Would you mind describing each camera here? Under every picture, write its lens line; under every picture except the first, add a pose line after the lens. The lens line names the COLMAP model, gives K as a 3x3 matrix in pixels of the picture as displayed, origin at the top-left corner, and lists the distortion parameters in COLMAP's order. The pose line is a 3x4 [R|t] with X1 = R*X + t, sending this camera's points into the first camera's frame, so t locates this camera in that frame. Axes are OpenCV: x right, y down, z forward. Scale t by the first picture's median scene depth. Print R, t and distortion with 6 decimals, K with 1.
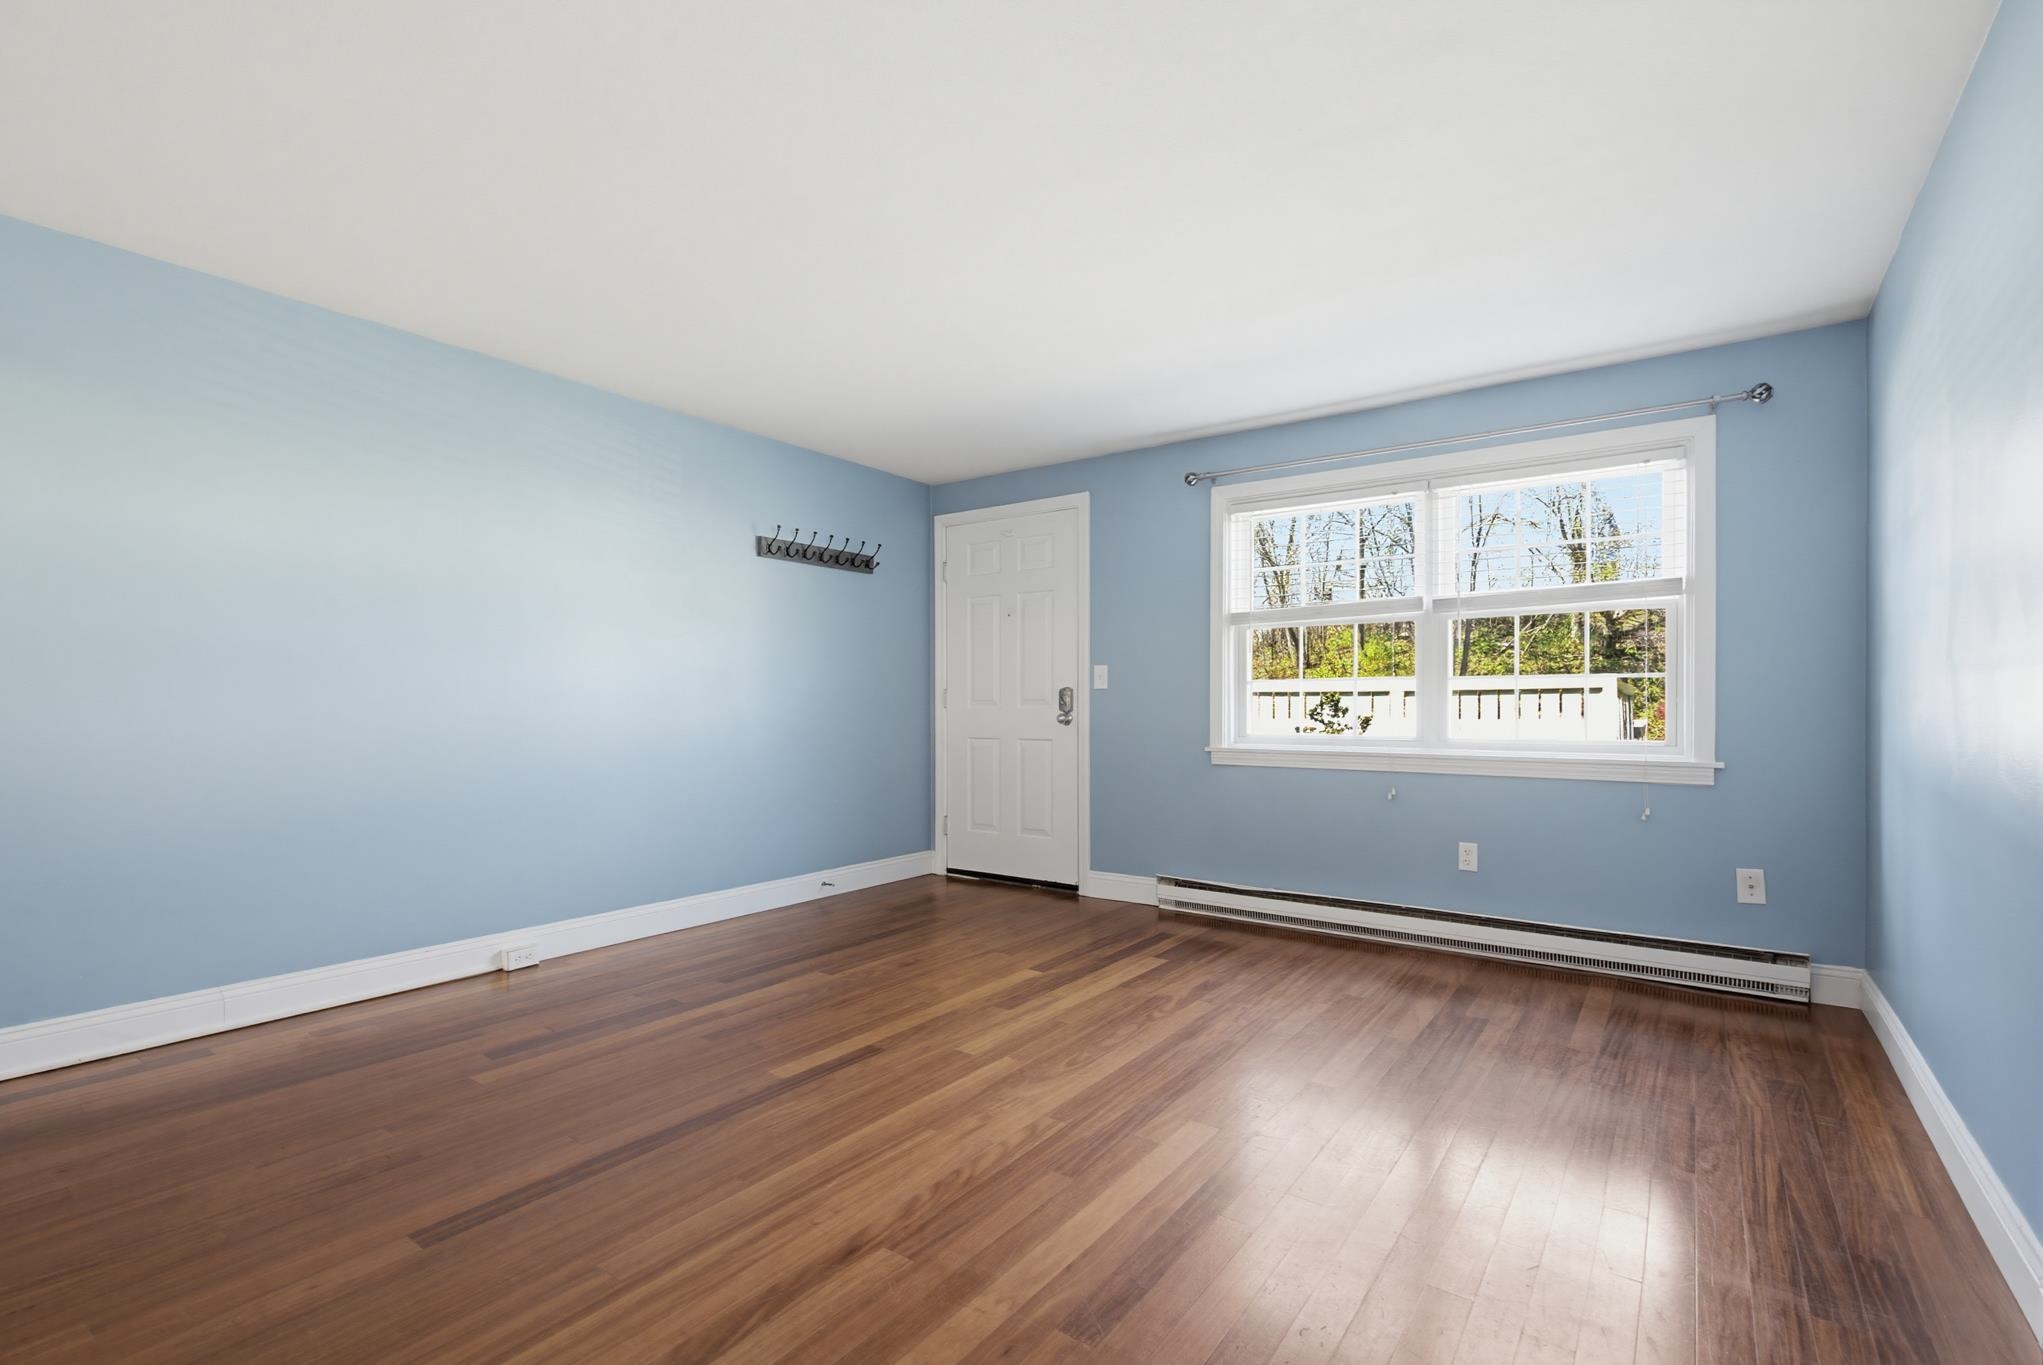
lens RADIAL K [[895.1, 0, 1089.8], [0, 895.1, 723.1], [0, 0, 1]] dist [0.003126, -0.002889]
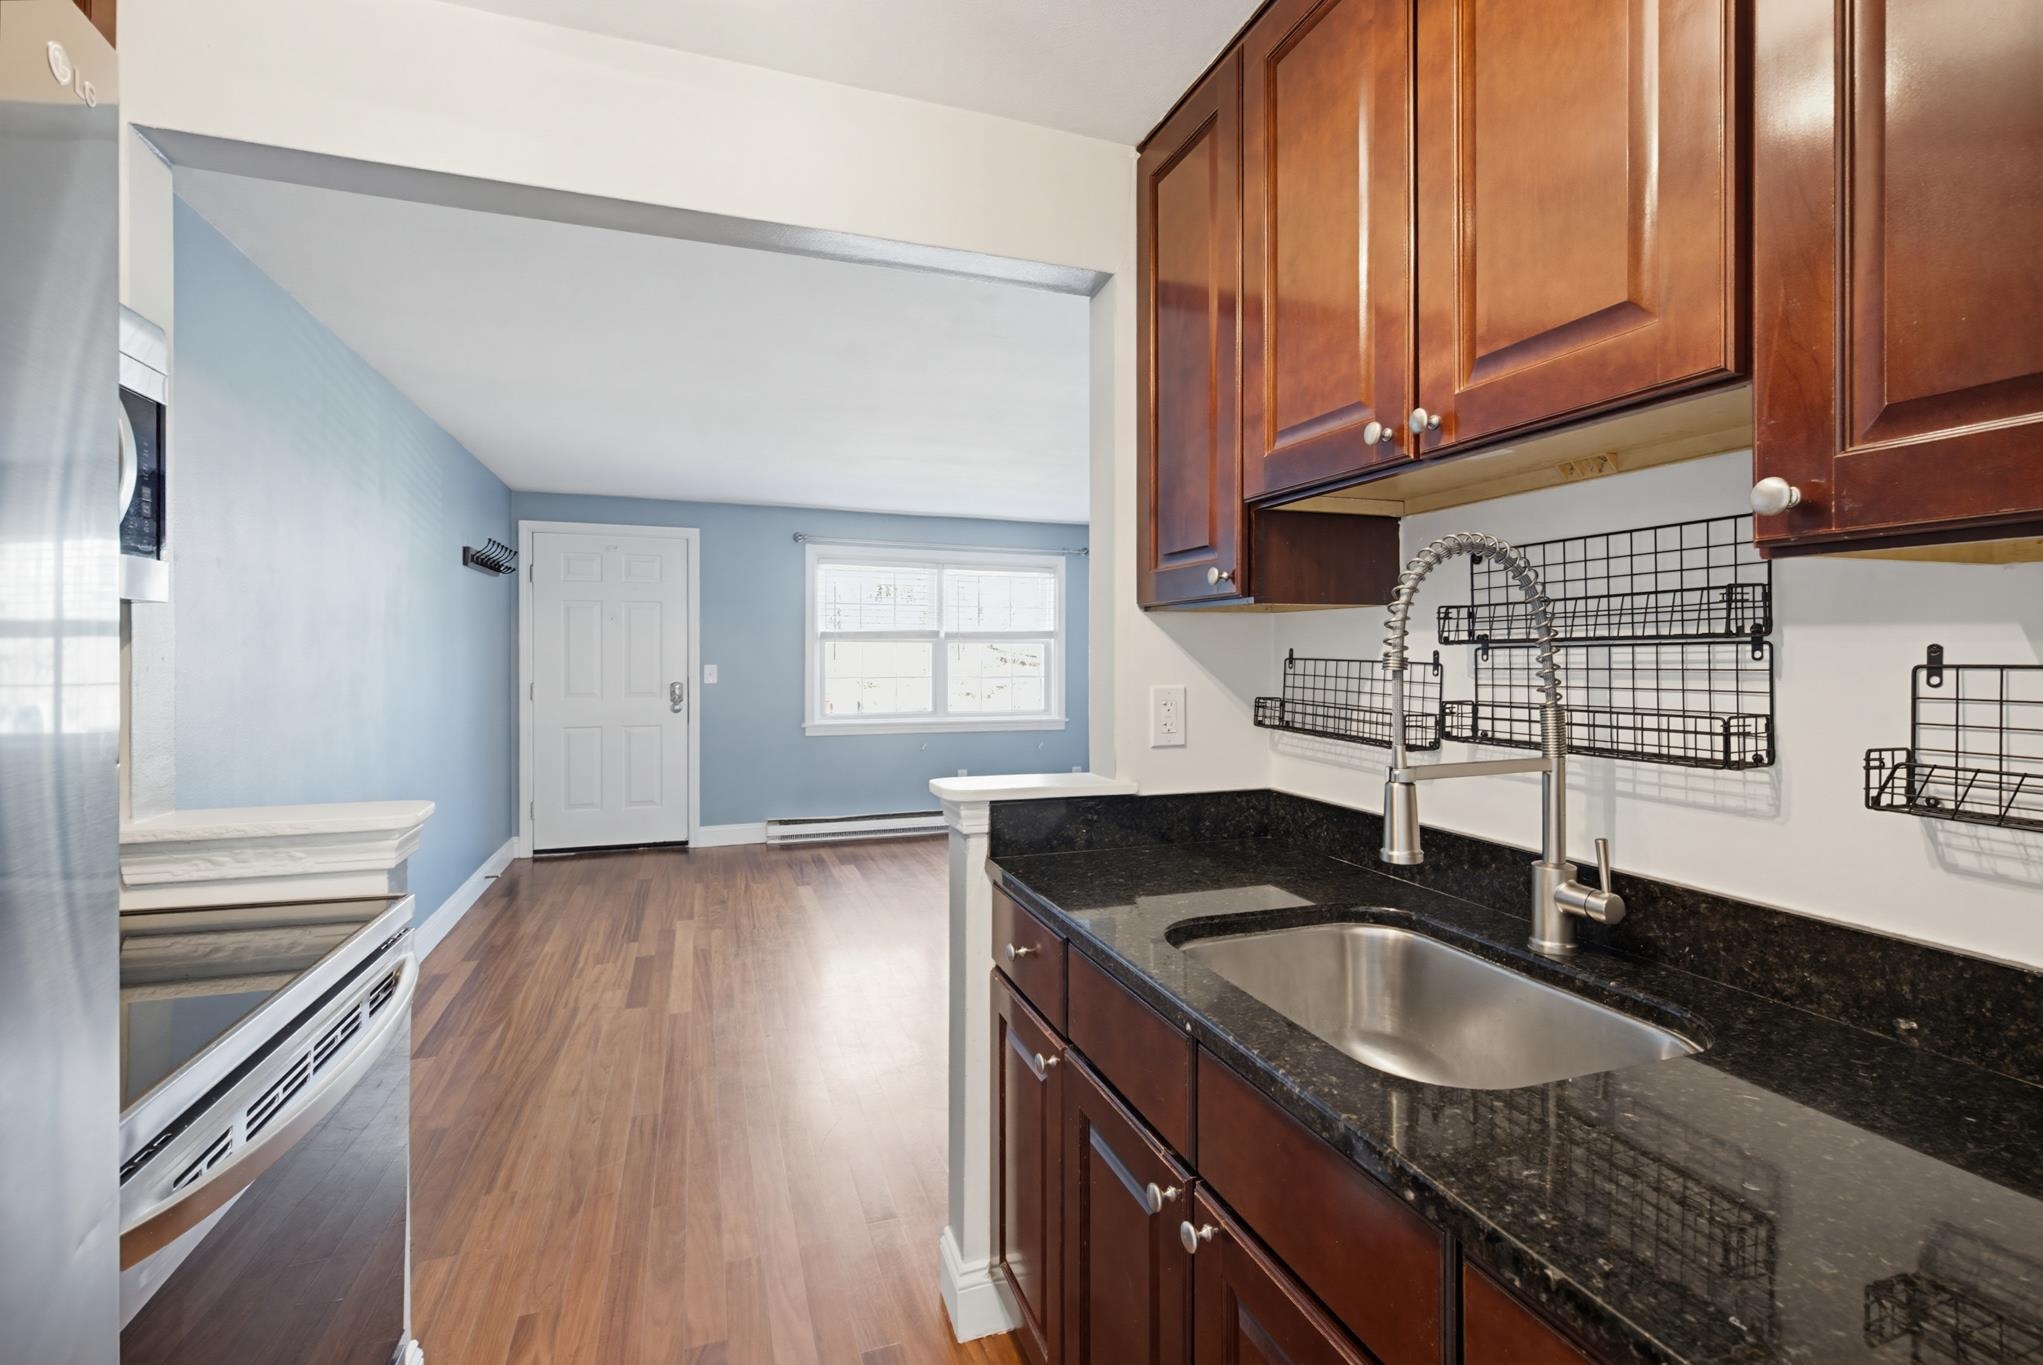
lens RADIAL K [[895.1, 0, 1012.7], [0, 895.1, 656.2], [0, 0, 1]] dist [0.003126, -0.002889]
pose [[0.591928, 0.000543, 0.805990, -0.759442], [0.008428, 0.999941, -0.006863, -0.063992], [-0.805947, 0.010855, 0.591889, -0.110748]]
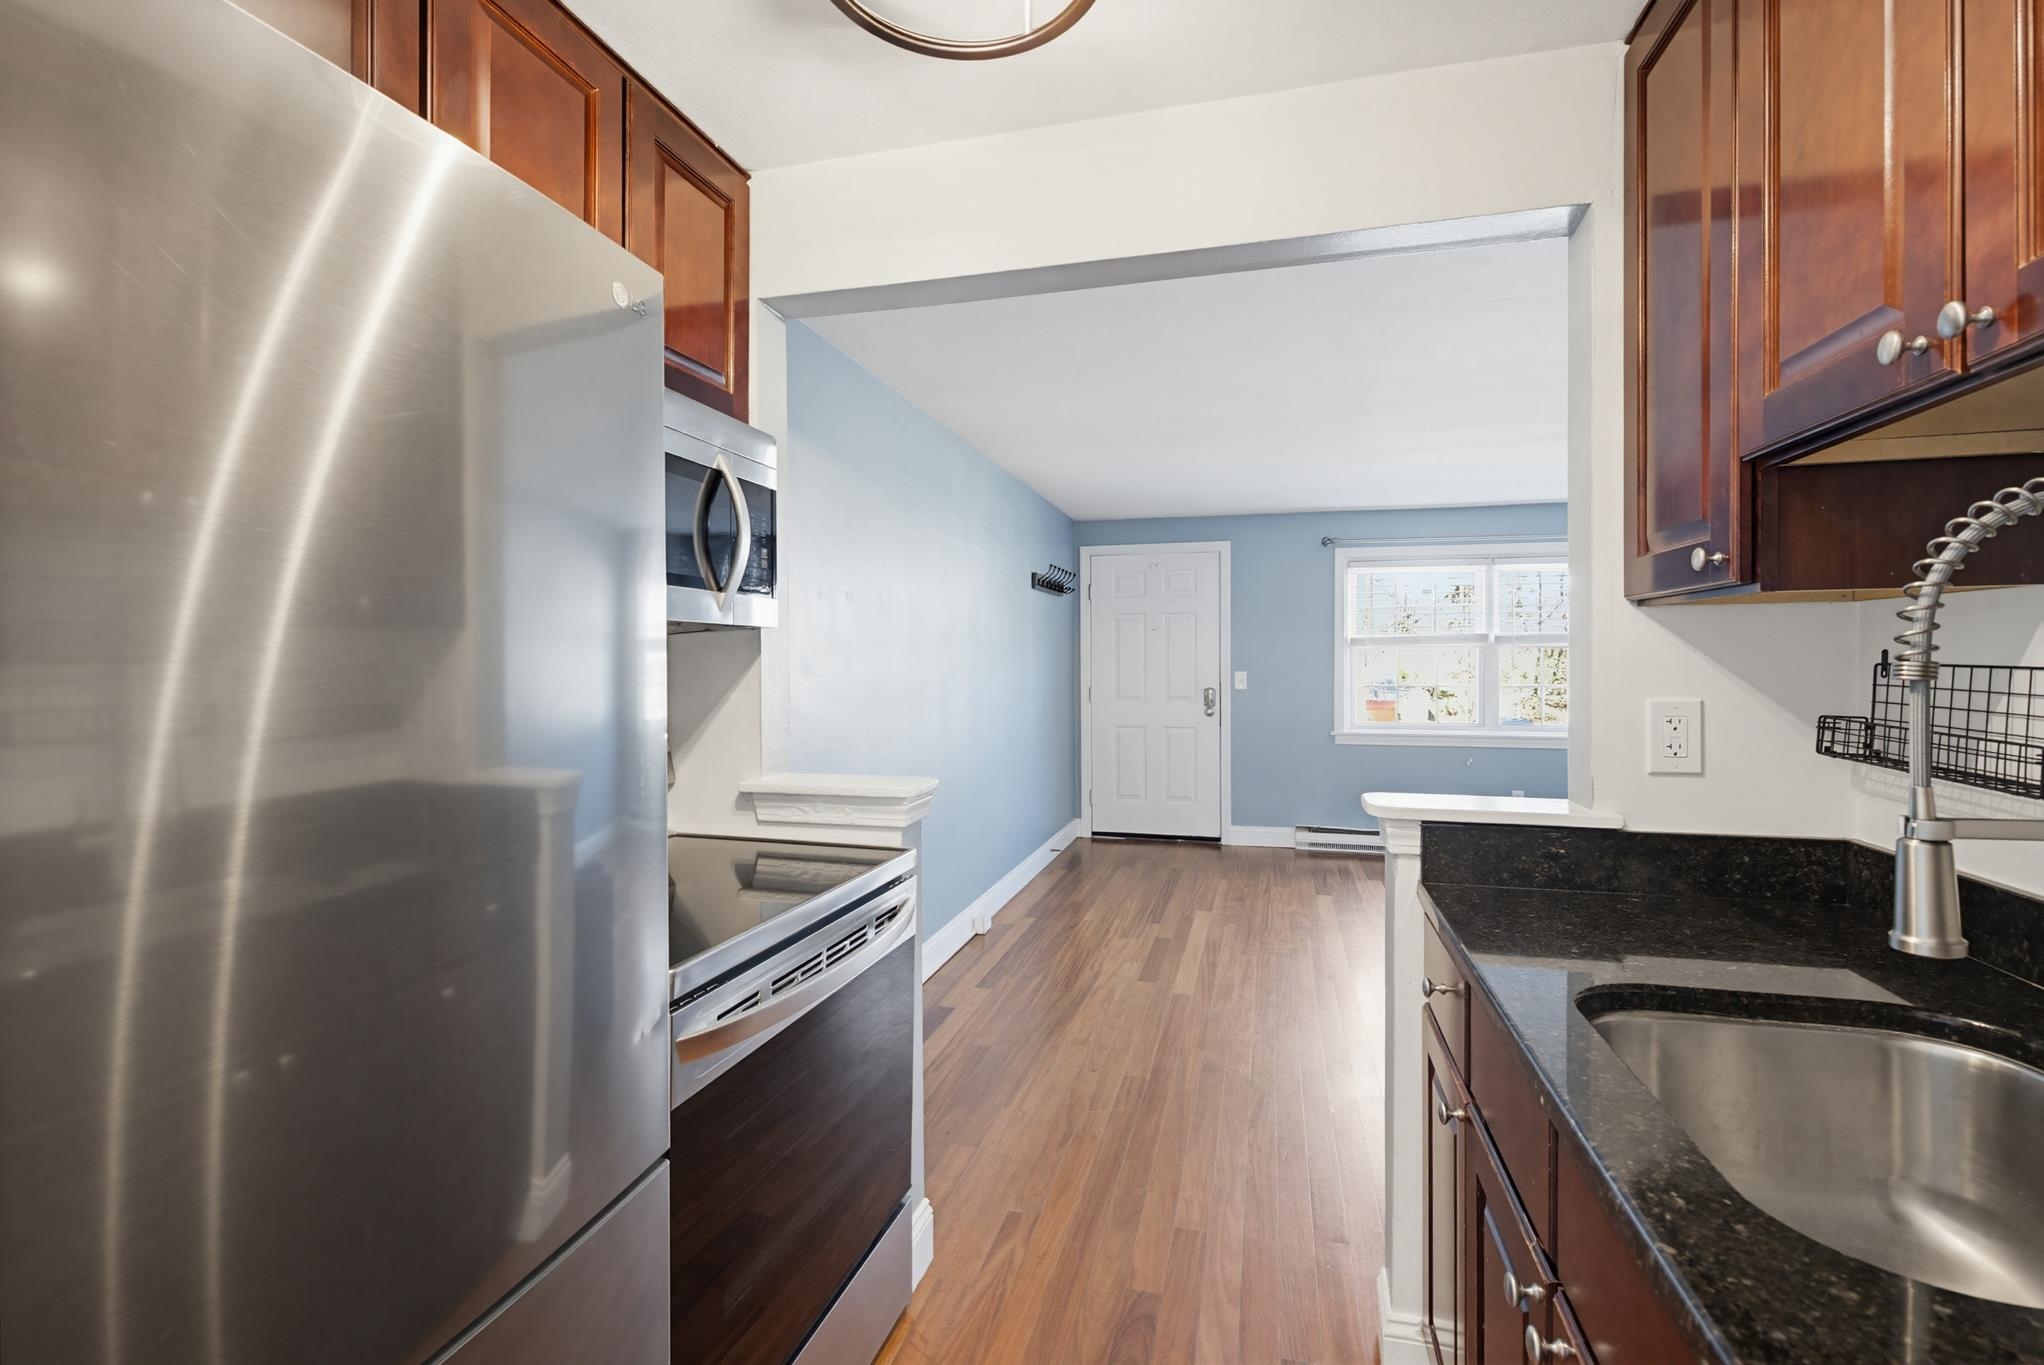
lens RADIAL K [[895.5, 0, 1049.2], [0, 895.5, 669.5], [0, 0, 1]] dist [0.003126, -0.002889]
pose [[0.936185, -0.005213, 0.351468, -0.718603], [0.007120, 0.999966, -0.004132, -0.063438], [-0.351435, 0.006371, 0.936191, -0.151487]]
